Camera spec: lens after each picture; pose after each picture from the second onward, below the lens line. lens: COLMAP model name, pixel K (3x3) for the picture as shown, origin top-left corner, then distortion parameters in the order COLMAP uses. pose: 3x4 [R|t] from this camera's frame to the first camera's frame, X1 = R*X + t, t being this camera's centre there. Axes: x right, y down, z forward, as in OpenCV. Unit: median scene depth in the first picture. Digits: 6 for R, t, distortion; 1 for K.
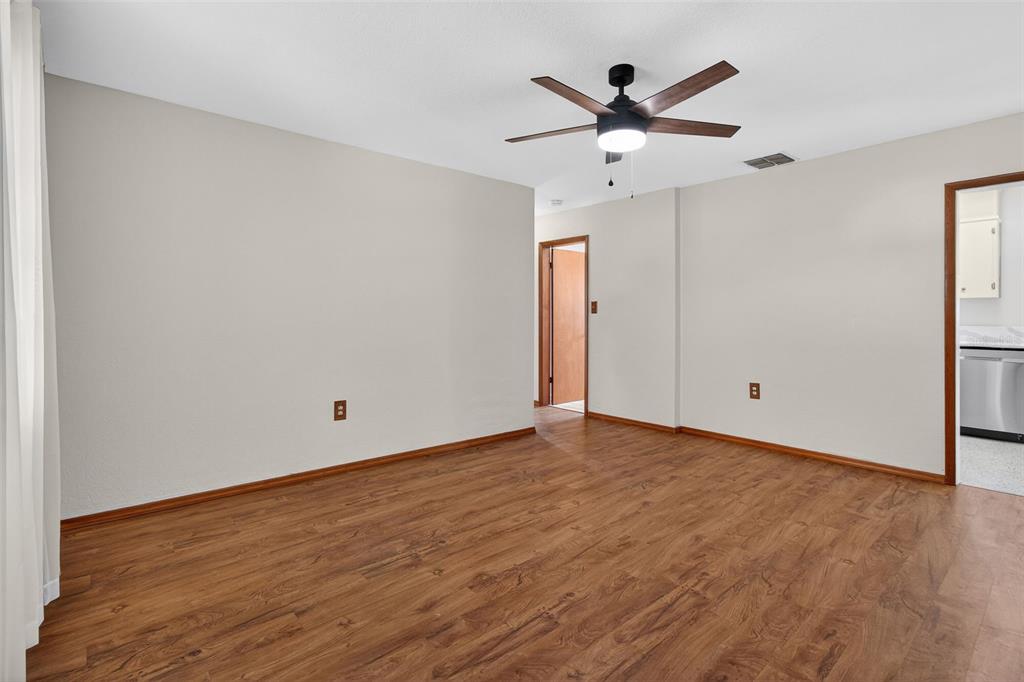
lens RADIAL K [[486.8, 0, 531.0], [0, 486.8, 315.2], [0, 0, 1]] dist [-0.025283, 0.020307]
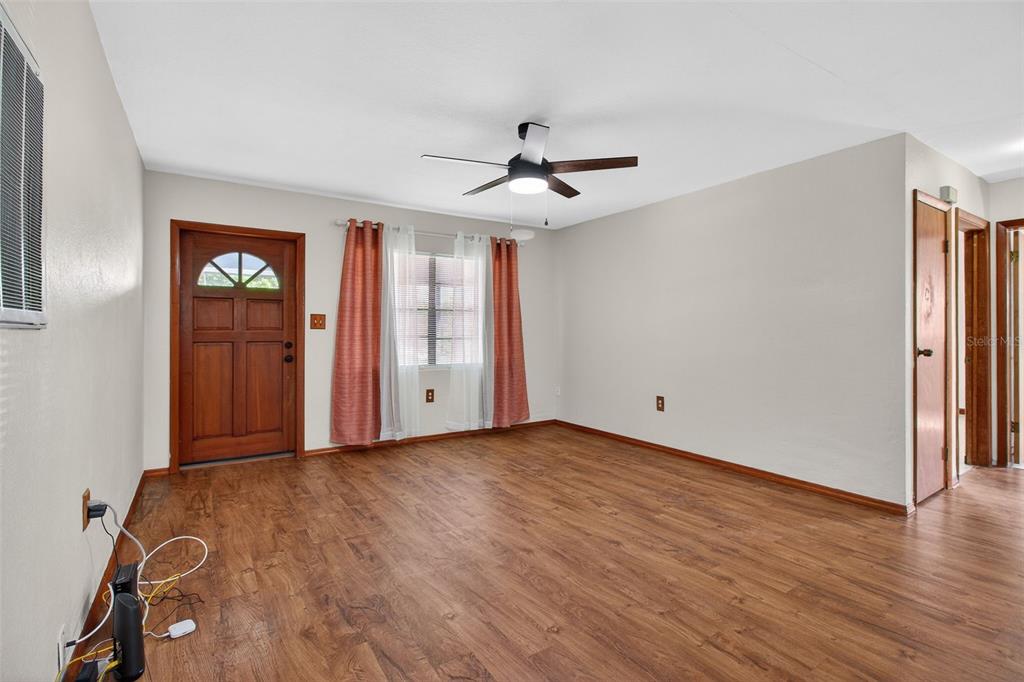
lens RADIAL K [[475.8, 0, 513.3], [0, 475.8, 331.5], [0, 0, 1]] dist [-0.018740, 0.007107]
pose [[-0.147369, -0.002798, -0.989078, 1.262061], [0.000773, 0.999995, -0.002944, 0.004110], [0.989081, -0.001199, -0.147366, 1.059217]]
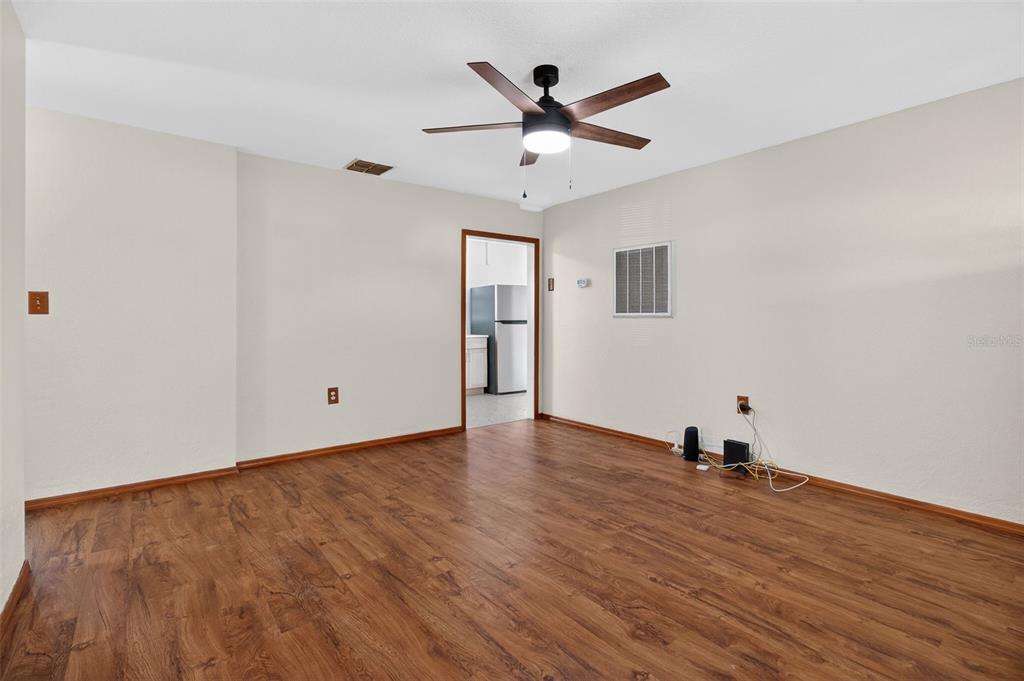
lens RADIAL K [[474.1, 0, 516.5], [0, 474.1, 320.6], [0, 0, 1]] dist [-0.003584, 0.000489]
pose [[0.063821, -0.004219, 0.997952, -0.733961], [-0.002052, 0.999988, 0.004359, 0.003501], [-0.997959, -0.002326, 0.063811, 0.931086]]
